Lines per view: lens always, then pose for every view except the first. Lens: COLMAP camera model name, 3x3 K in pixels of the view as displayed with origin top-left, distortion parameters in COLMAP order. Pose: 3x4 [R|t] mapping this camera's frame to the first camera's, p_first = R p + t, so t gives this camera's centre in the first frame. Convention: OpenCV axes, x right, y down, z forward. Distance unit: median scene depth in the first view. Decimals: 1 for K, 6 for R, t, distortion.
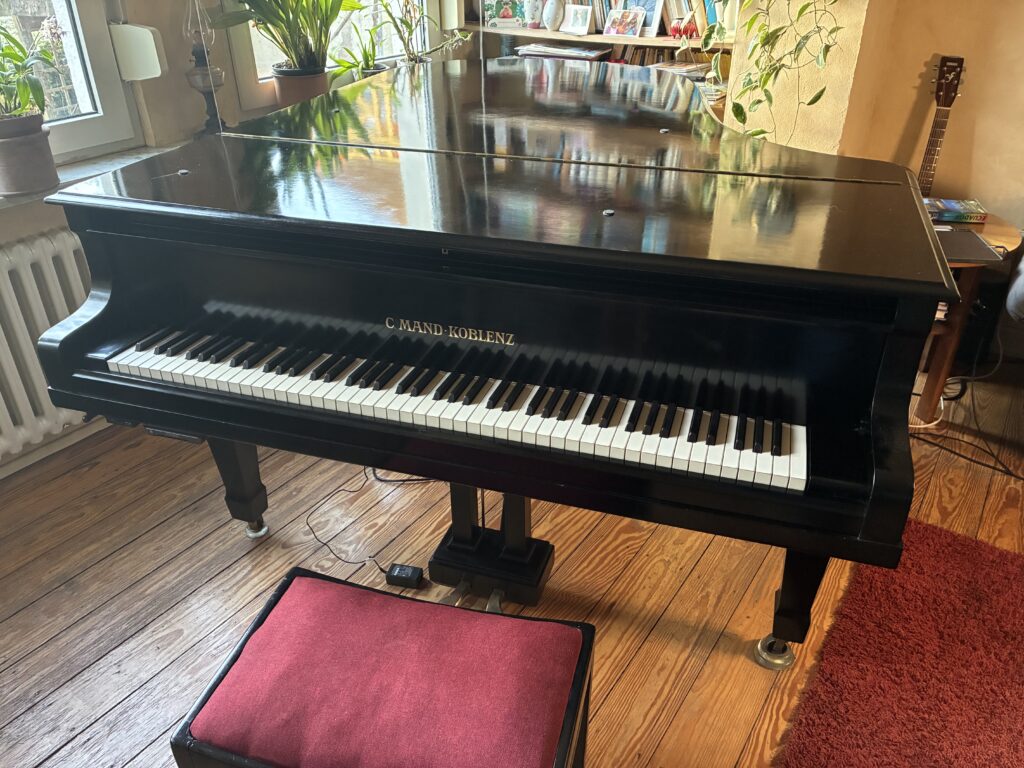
lens RADIAL K [[783.5, 0, 514.6], [0, 783.5, 379.5], [0, 0, 1]] dist [0.069292, -0.087408]
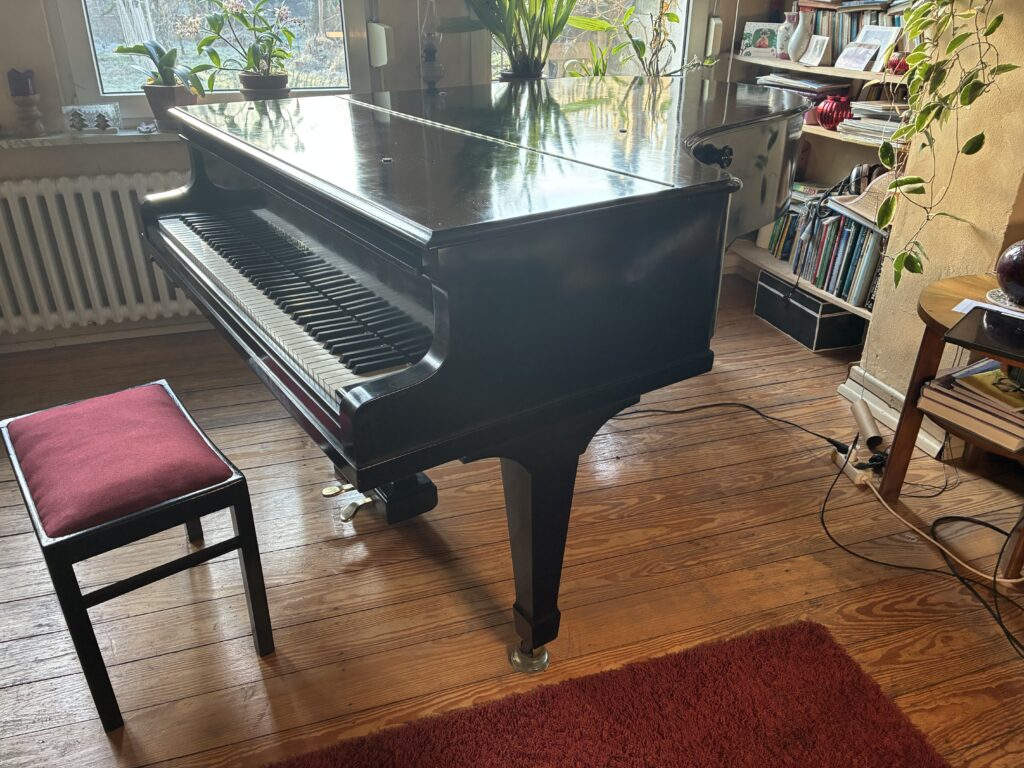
lens RADIAL K [[783.5, 0, 513.4], [0, 783.5, 379.2], [0, 0, 1]] dist [0.069292, -0.087408]
pose [[0.786720, 0.283501, -0.548361, 0.610800], [-0.316339, 0.947954, 0.036245, -0.004462], [0.530096, 0.144953, 0.835456, 0.106504]]
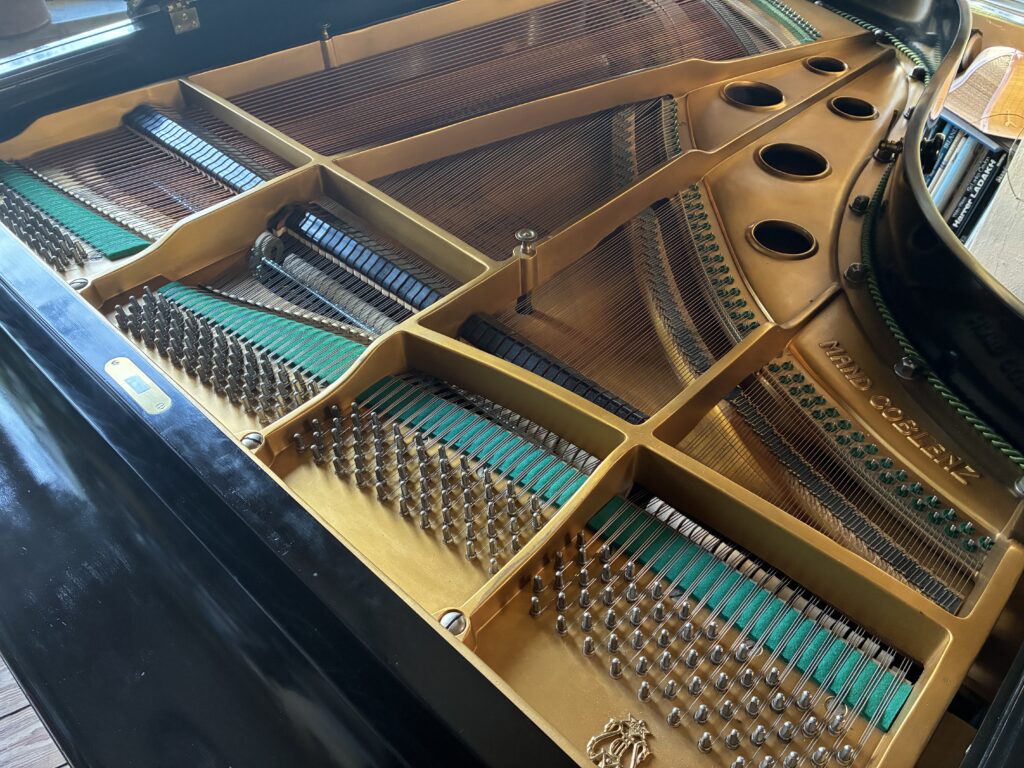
lens RADIAL K [[783.5, 0, 510.7], [0, 783.5, 375.9], [0, 0, 1]] dist [0.069292, -0.087408]
pose [[0.901555, 0.306853, -0.305024, 0.195427], [-0.228252, 0.936220, 0.267193, -0.229696], [0.367559, -0.171267, 0.914094, 0.371369]]
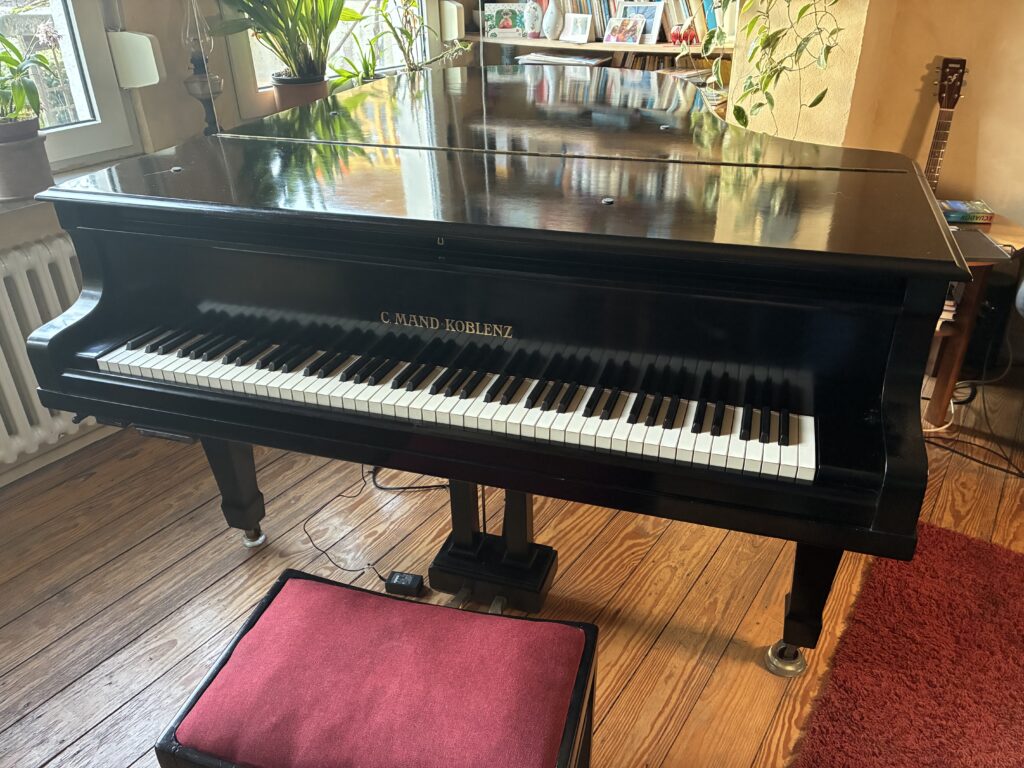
lens RADIAL K [[783.5, 0, 516.4], [0, 783.5, 379.3], [0, 0, 1]] dist [0.069292, -0.087408]
pose [[0.999953, -0.008274, -0.005089, 0.005573], [0.008138, 0.999621, -0.026303, 0.020707], [0.005305, 0.026260, 0.999641, 0.016759]]
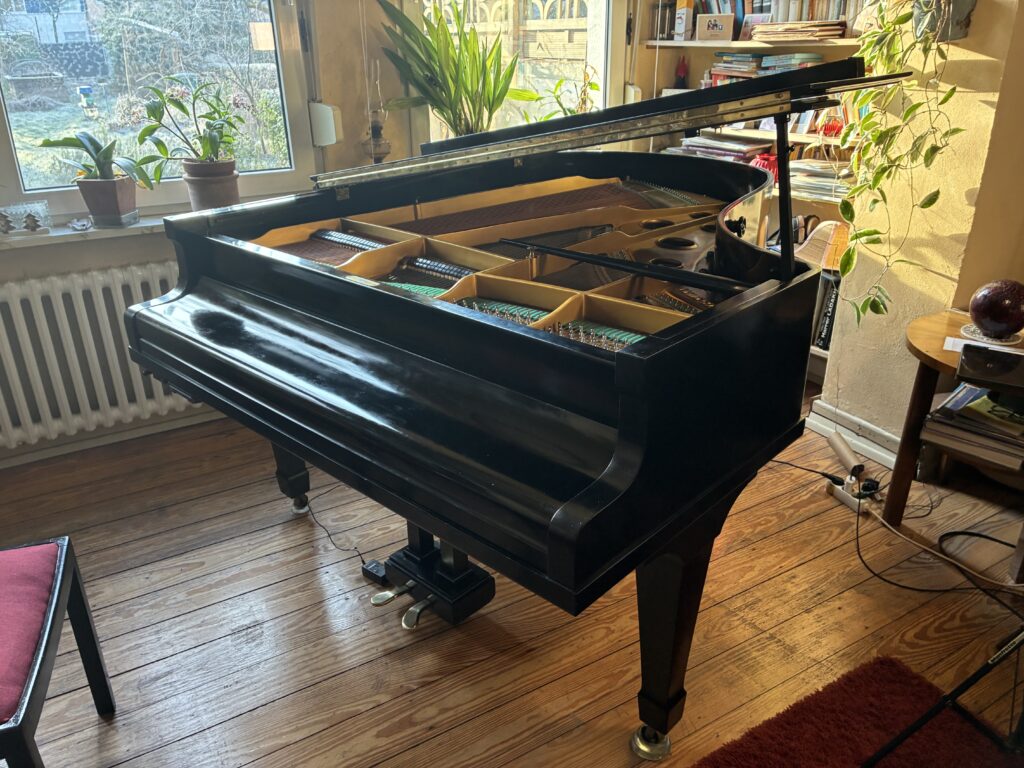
lens RADIAL K [[783.5, 0, 512.4], [0, 783.5, 379.4], [0, 0, 1]] dist [0.069292, -0.087408]
pose [[0.905003, 0.166314, -0.391547, 0.391931], [-0.207335, 0.976135, -0.064600, 0.011287], [0.371459, 0.139645, 0.917888, -0.005087]]
